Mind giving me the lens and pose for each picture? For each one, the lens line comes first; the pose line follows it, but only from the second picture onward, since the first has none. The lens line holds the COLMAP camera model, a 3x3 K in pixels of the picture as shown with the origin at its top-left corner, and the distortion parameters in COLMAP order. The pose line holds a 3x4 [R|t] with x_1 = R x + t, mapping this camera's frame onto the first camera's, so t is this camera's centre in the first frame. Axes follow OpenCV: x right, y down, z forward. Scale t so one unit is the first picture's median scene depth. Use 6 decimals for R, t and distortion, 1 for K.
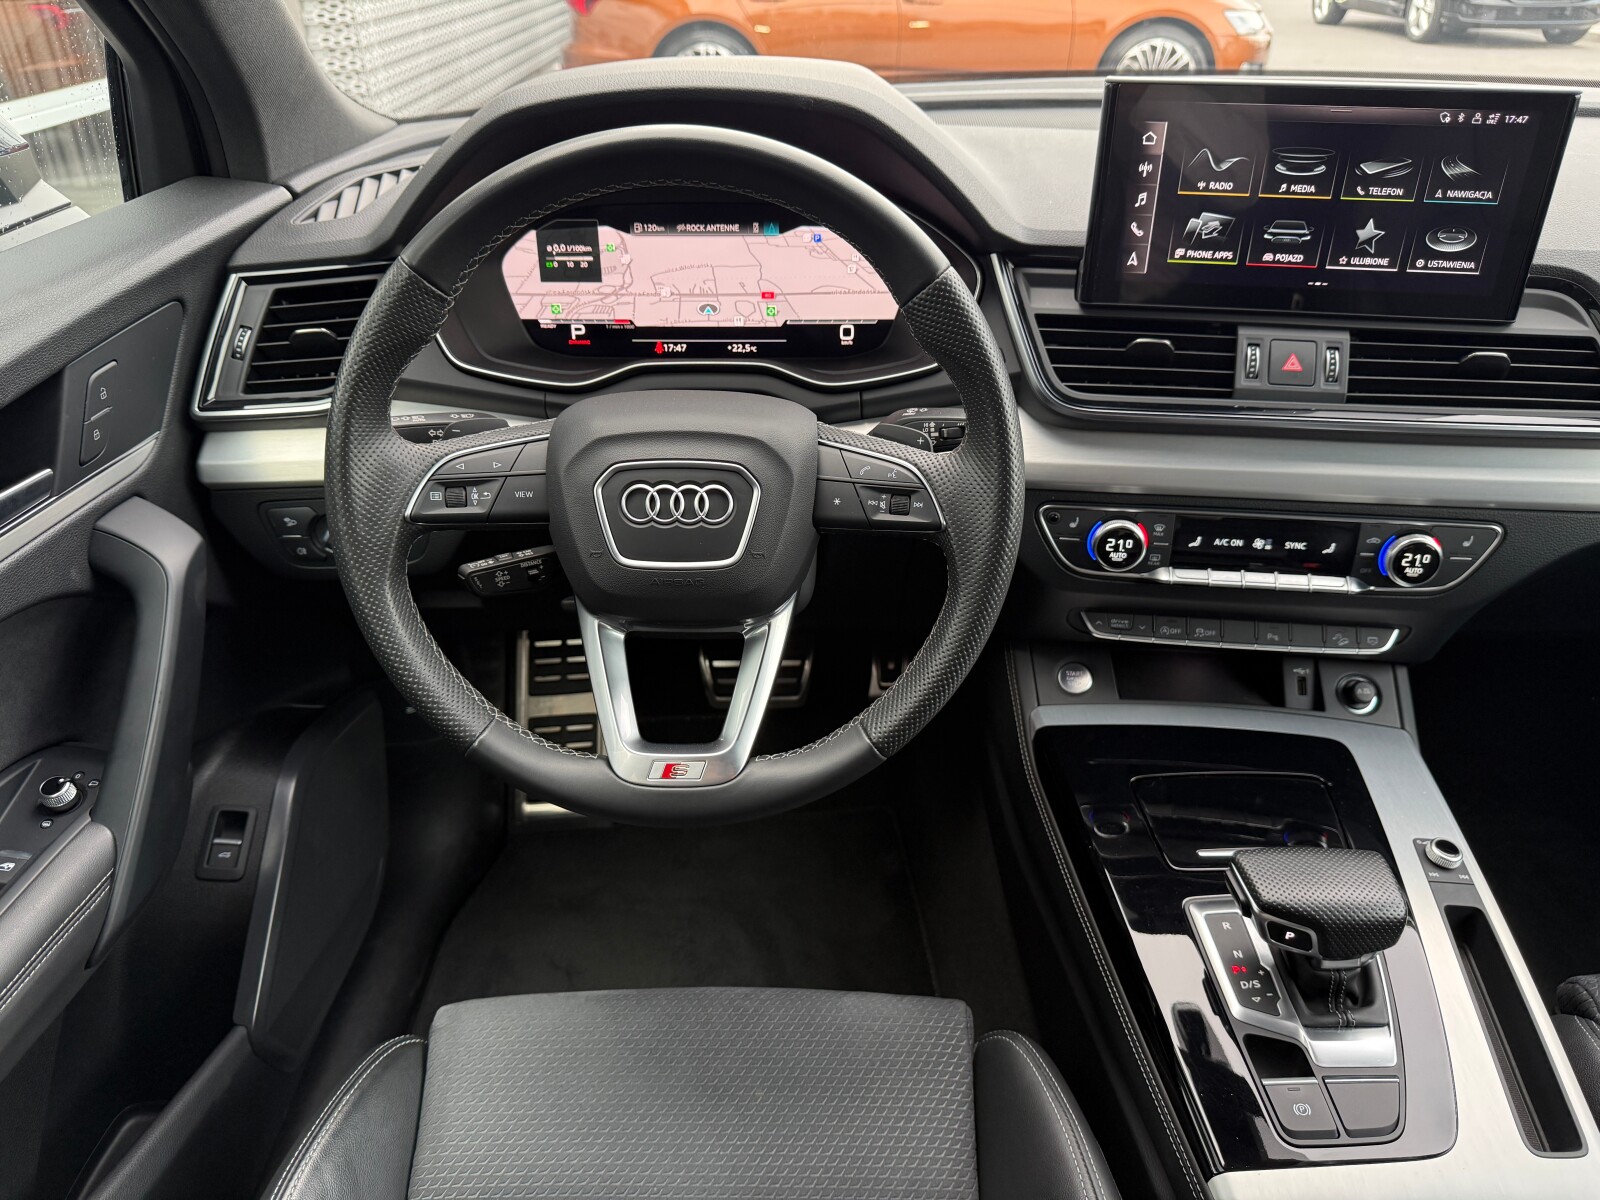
lens RADIAL K [[1146.3, 0, 812.5], [0, 1146.3, 595.8], [0, 0, 1]] dist [0.001926, -0.019074]
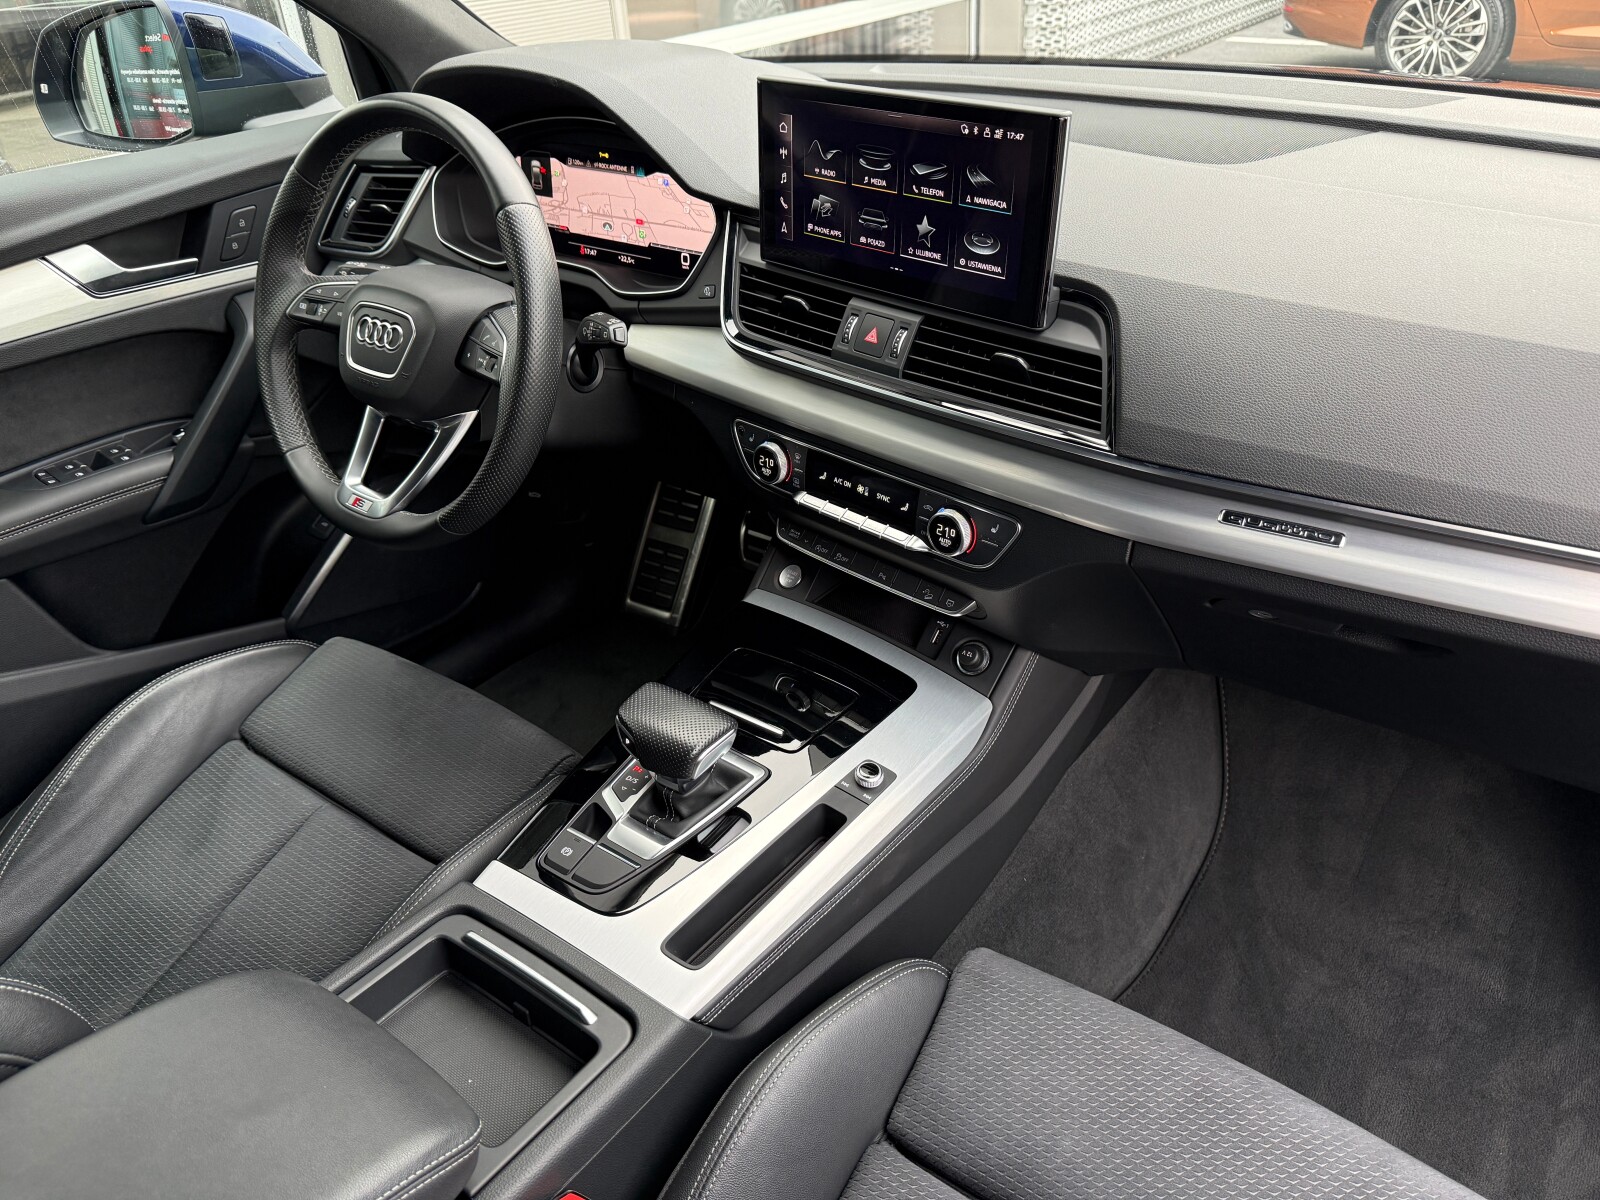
lens RADIAL K [[1122.5, 0, 796.3], [0, 1122.5, 602.6], [0, 0, 1]] dist [0.140893, -0.296915]
pose [[0.802902, 0.299881, -0.515189, 1.054494], [-0.270106, 0.953455, 0.134037, -0.077419], [0.531405, 0.031537, 0.846531, -0.013183]]
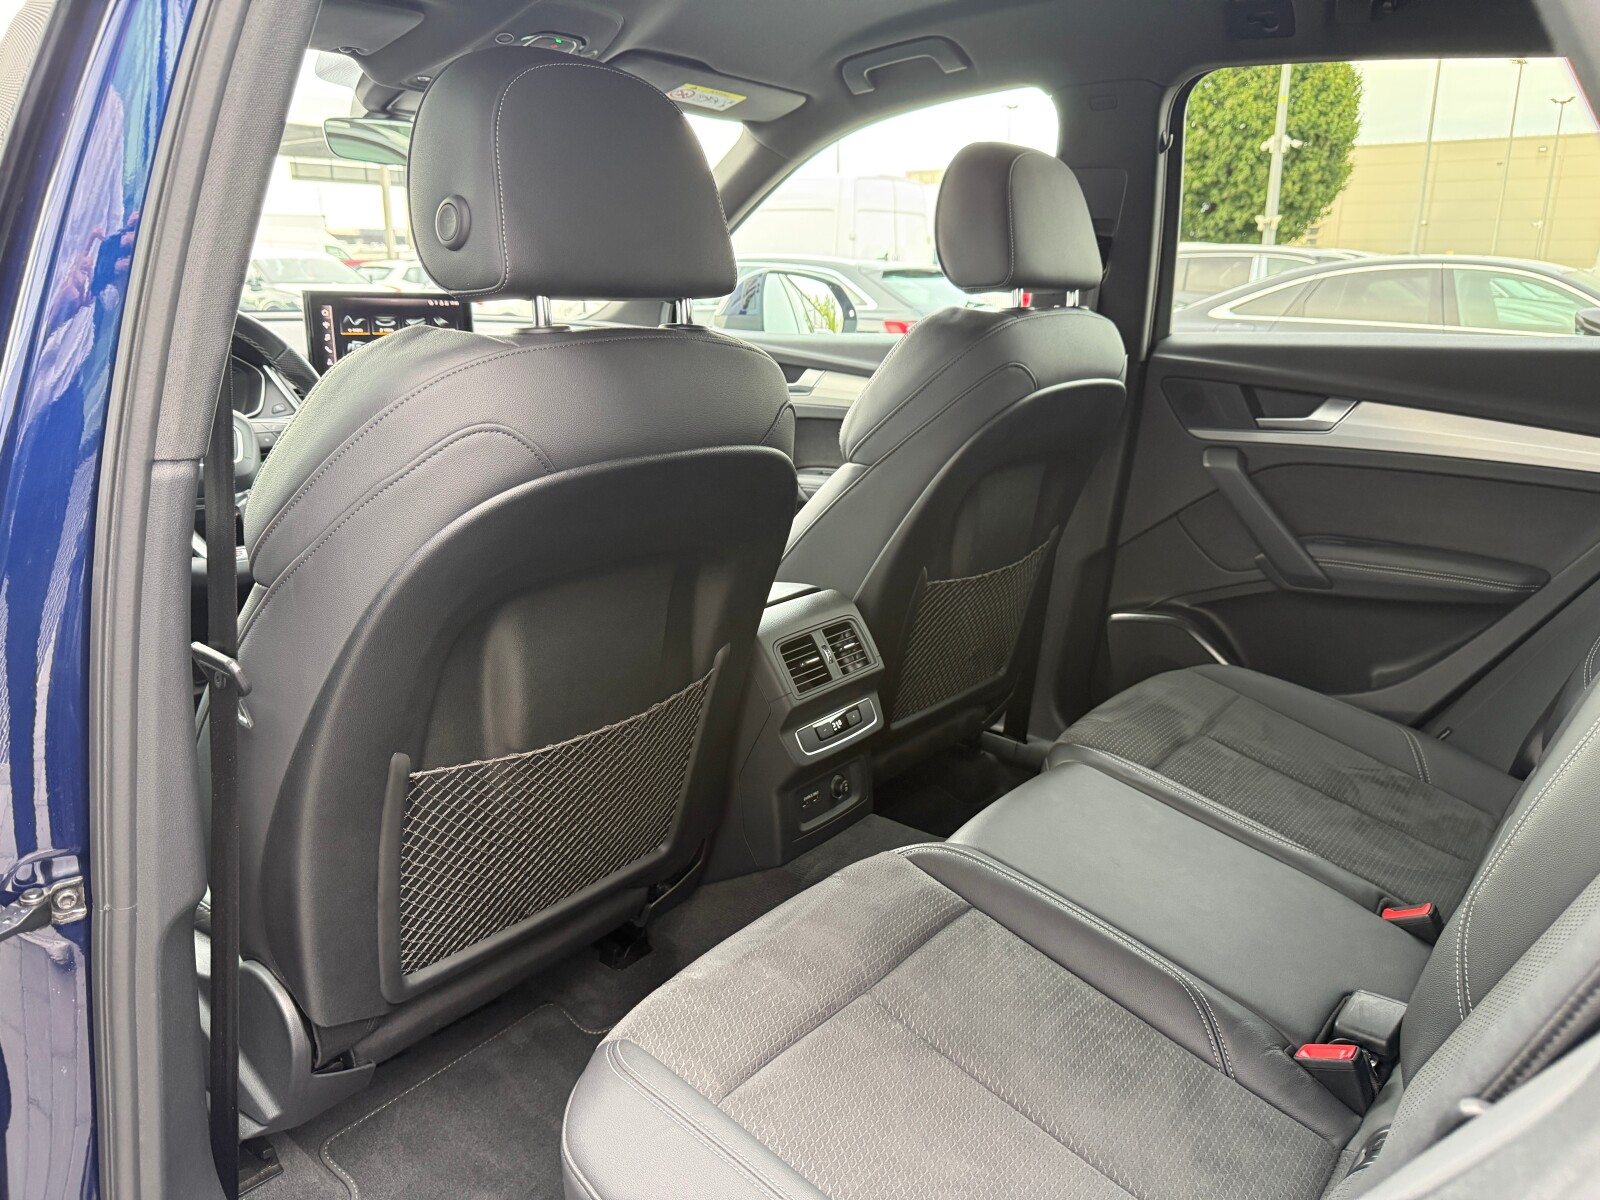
lens RADIAL K [[1135.2, 0, 786.4], [0, 1135.2, 610.5], [0, 0, 1]] dist [0.021619, -0.047294]
pose [[0.642788, -0.191890, 0.741621, -0.960439], [0.371070, 0.924951, -0.082294, 0.727413], [-0.670172, 0.328091, 0.665752, -1.028554]]
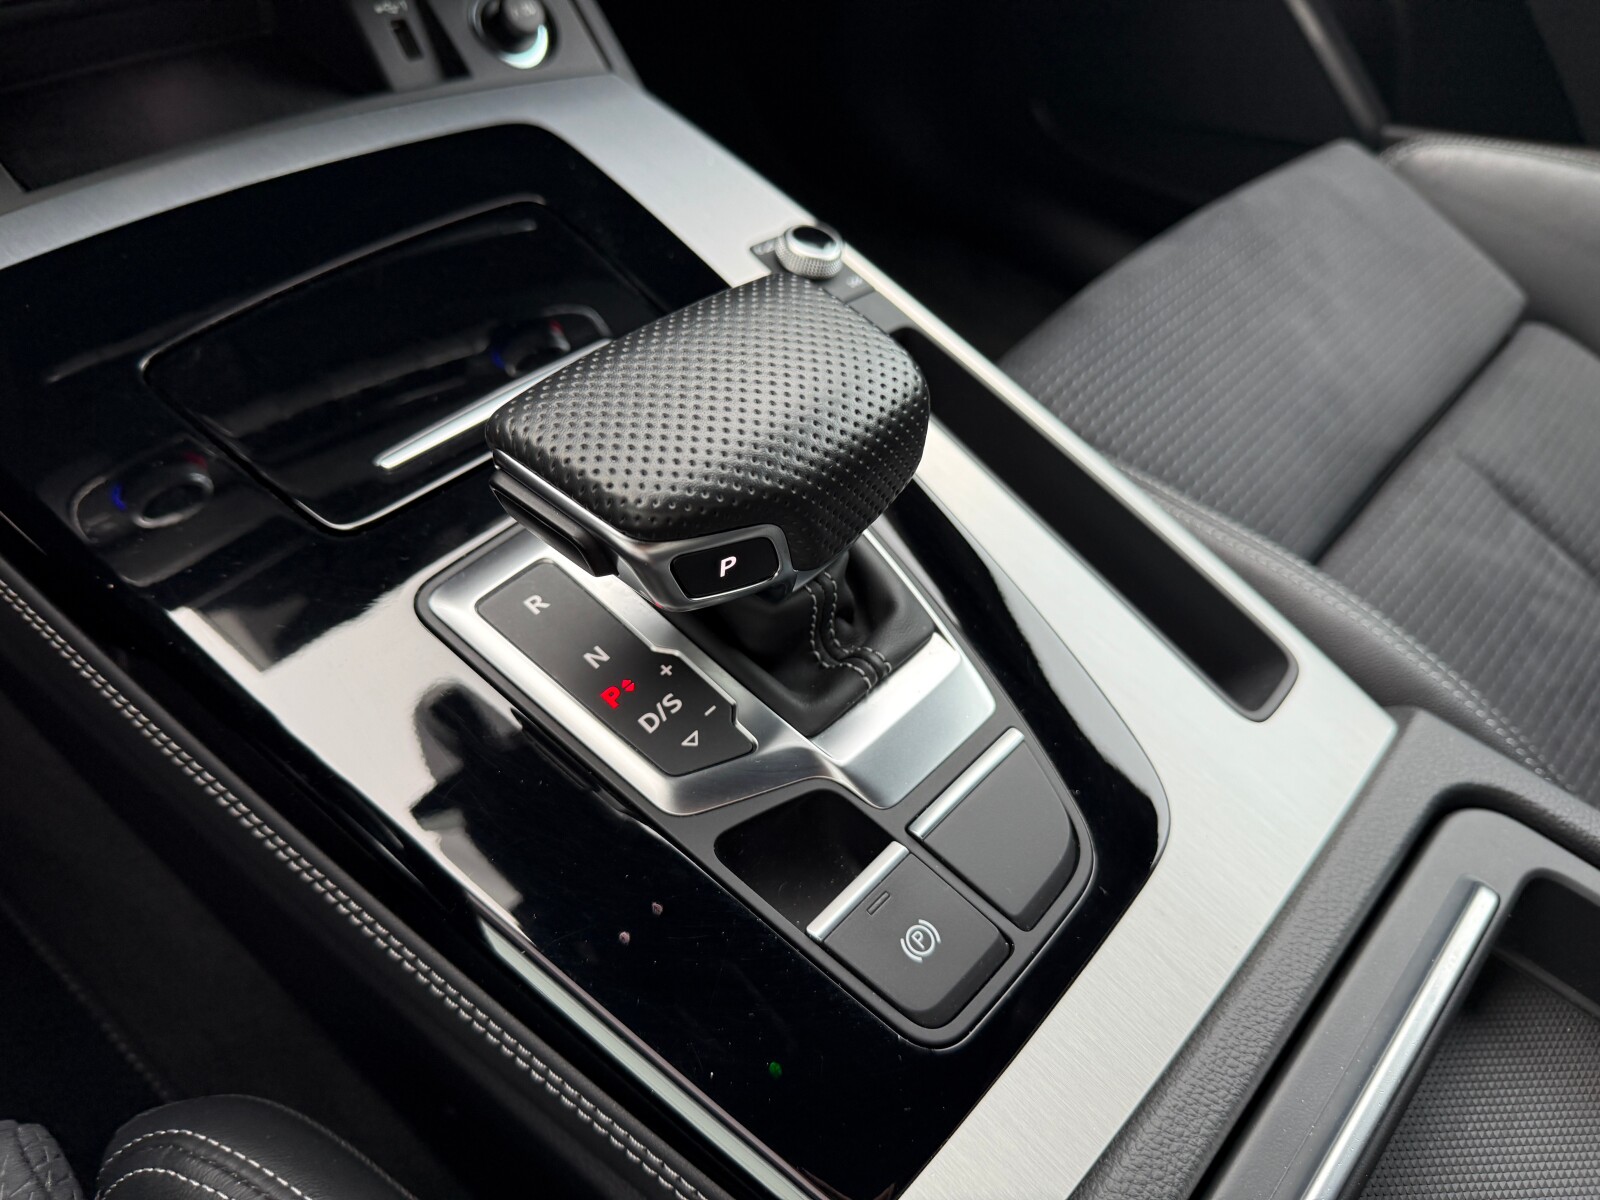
lens RADIAL K [[1136.1, 0, 797.0], [0, 1136.1, 596.1], [0, 0, 1]] dist [0.063884, -0.131221]
pose [[0.668354, -0.494533, 0.555644, 0.200006], [0.270666, 0.857469, 0.437592, 0.135799], [-0.692851, -0.142072, 0.706946, 0.643088]]
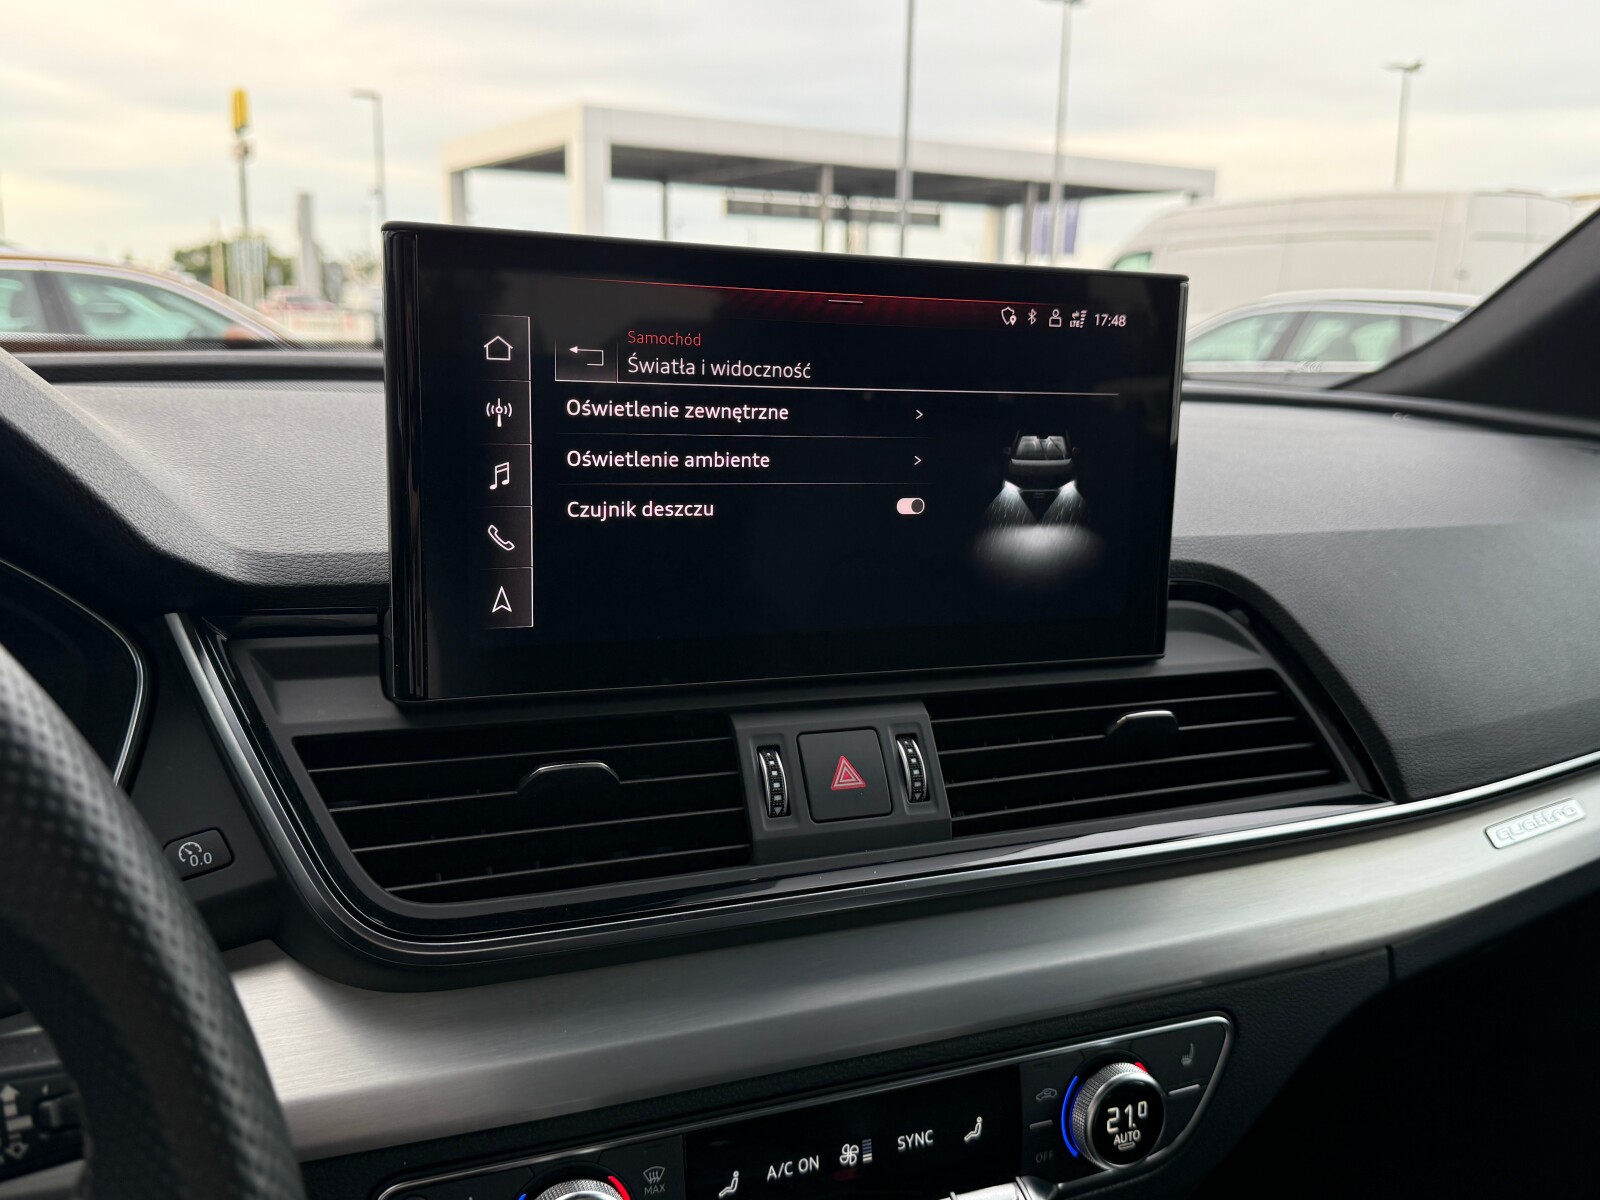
lens RADIAL K [[1396.8, 0, 795.0], [0, 1396.8, 599.0], [0, 0, 1]] dist [0.103700, -0.271207]
pose [[0.861625, -0.063585, 0.503547, 0.099575], [0.227229, 0.935465, -0.270690, -0.117029], [-0.453838, 0.347654, 0.820468, 0.492960]]
